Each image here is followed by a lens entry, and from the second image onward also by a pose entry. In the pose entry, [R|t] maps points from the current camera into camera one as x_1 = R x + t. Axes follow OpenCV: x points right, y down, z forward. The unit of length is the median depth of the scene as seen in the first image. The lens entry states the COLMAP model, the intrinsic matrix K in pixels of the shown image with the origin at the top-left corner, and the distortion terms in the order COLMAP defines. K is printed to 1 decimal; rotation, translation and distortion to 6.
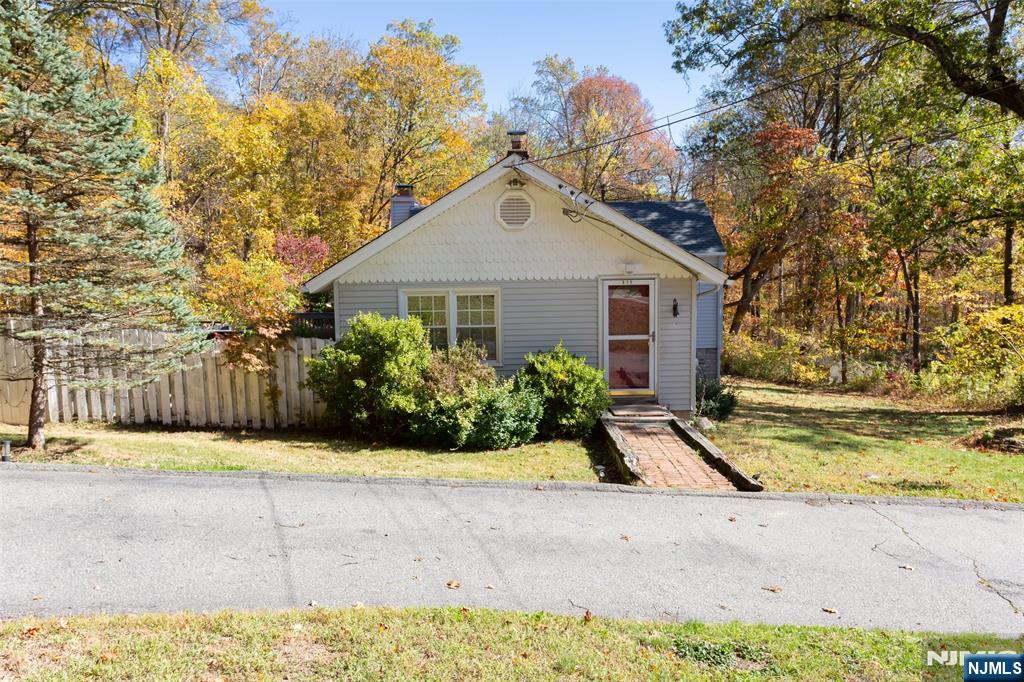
lens RADIAL K [[759.6, 0, 512.1], [0, 759.6, 342.0], [0, 0, 1]] dist [0.014061, 0.005089]
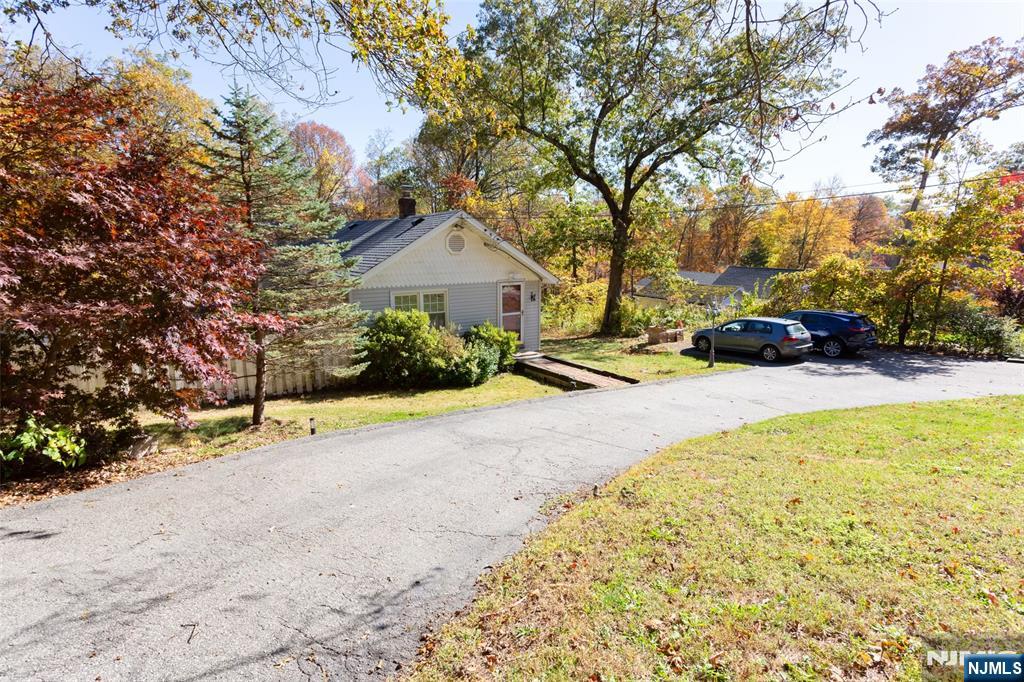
lens RADIAL K [[498.9, 0, 512.9], [0, 498.9, 340.6], [0, 0, 1]] dist [0.000433, 0.000034]
pose [[0.827311, -0.089933, 0.554498, -0.519161], [0.046802, 0.994705, 0.091501, -0.051985], [-0.559791, -0.049747, 0.827139, 0.003229]]
